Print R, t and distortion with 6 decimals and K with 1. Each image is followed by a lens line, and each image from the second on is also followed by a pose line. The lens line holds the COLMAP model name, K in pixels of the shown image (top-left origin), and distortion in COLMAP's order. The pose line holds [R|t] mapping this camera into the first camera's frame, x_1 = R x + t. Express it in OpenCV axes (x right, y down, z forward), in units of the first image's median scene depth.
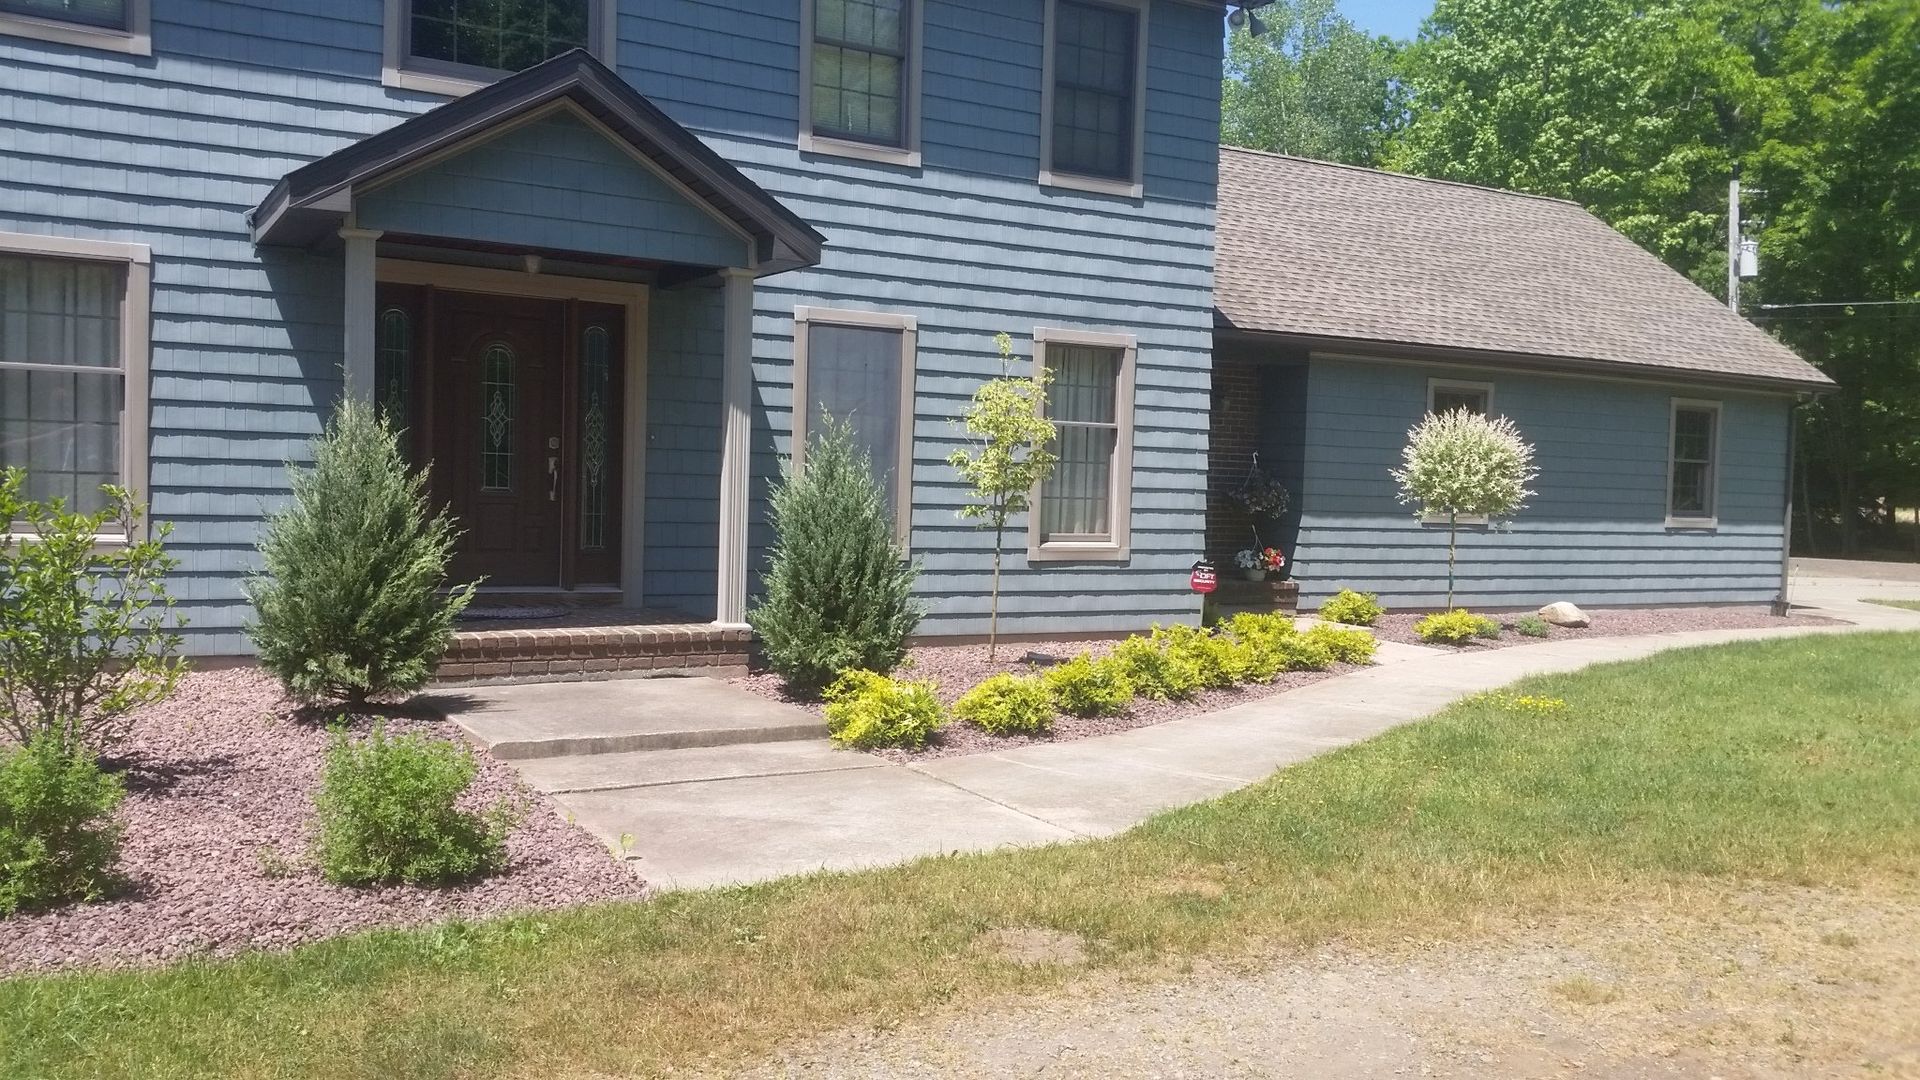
lens RADIAL K [[1591.8, 0, 952.3], [0, 1591.8, 519.5], [0, 0, 1]] dist [0.161235, -0.393780]
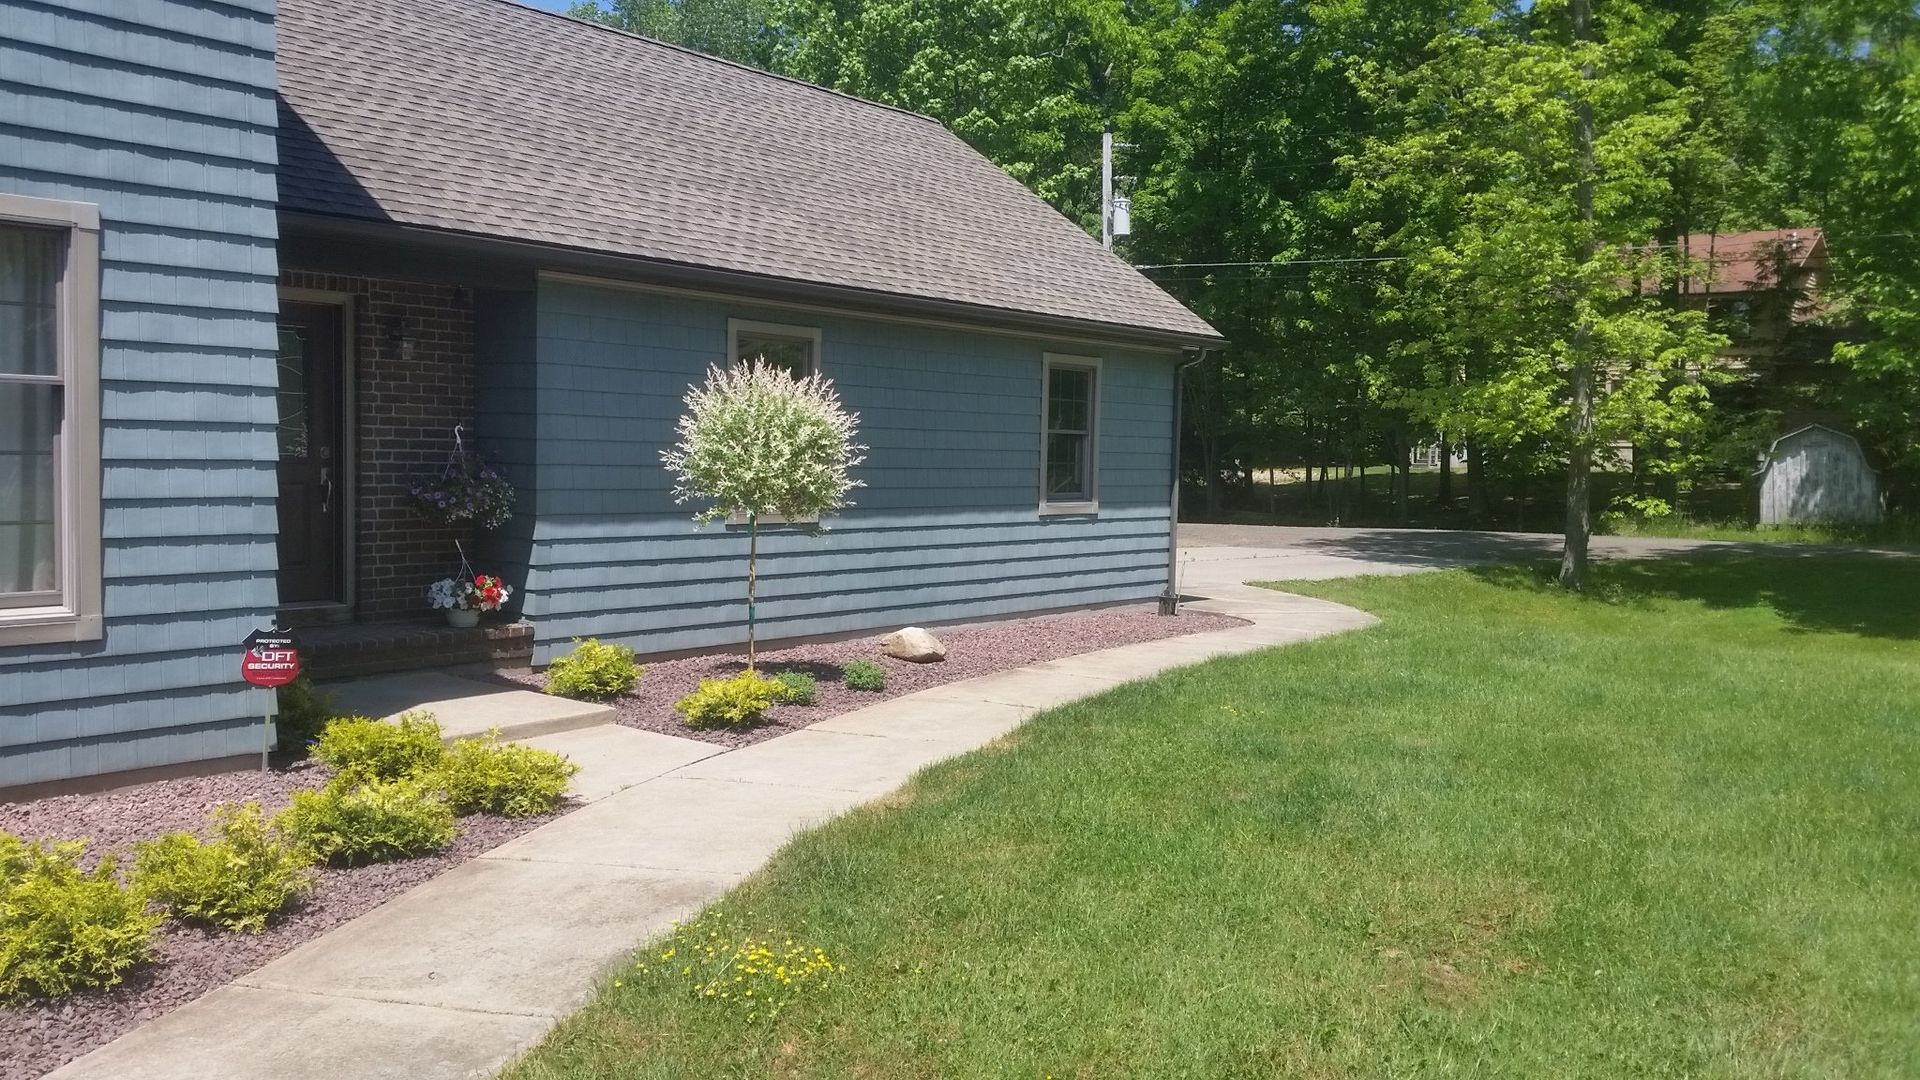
lens RADIAL K [[1548.7, 0, 968.8], [0, 1548.7, 536.5], [0, 0, 1]] dist [0.170050, -0.381006]
pose [[0.934860, -0.035268, 0.353261, 0.153664], [0.023659, 0.999030, 0.037128, -0.015885], [-0.354228, -0.026351, 0.934788, 0.331899]]
